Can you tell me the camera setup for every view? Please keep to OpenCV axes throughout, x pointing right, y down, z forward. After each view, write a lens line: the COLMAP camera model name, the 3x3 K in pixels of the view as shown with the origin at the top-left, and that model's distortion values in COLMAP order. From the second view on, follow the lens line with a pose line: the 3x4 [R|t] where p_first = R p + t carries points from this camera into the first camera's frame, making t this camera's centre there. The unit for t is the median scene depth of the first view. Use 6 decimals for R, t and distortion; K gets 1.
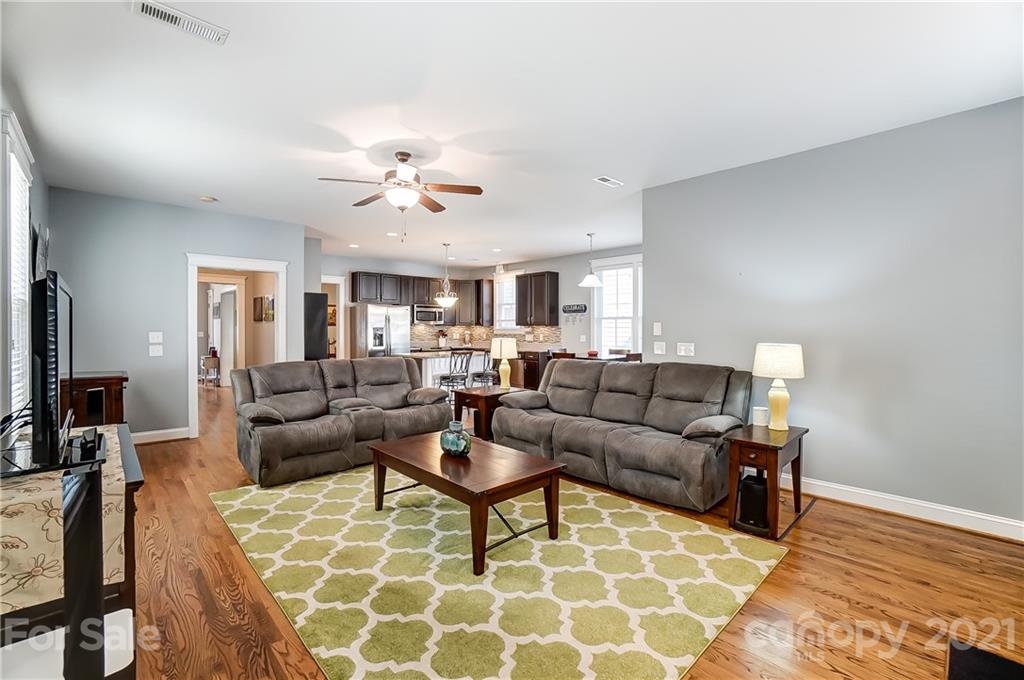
lens RADIAL K [[454.4, 0, 510.4], [0, 454.4, 333.7], [0, 0, 1]] dist [-0.060158, 0.019620]
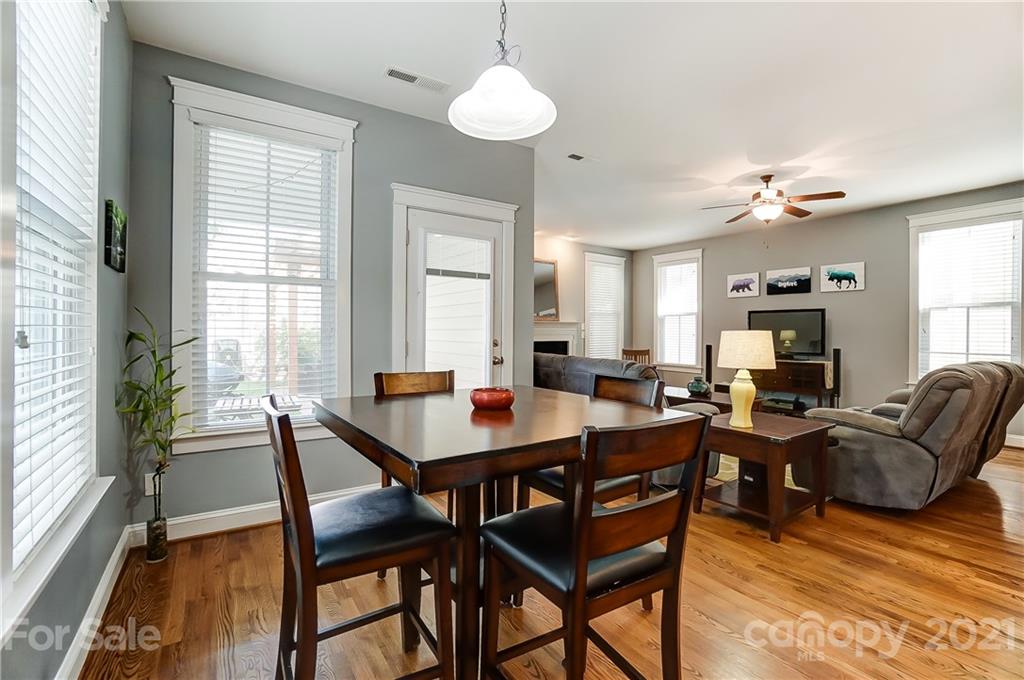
lens RADIAL K [[454.4, 0, 516.7], [0, 454.4, 333.4], [0, 0, 1]] dist [-0.060158, 0.019620]
pose [[-0.988220, -0.007637, 0.152848, 0.102386], [-0.005046, 0.999837, 0.017333, 0.004017], [-0.152955, 0.016357, -0.988098, 0.964010]]
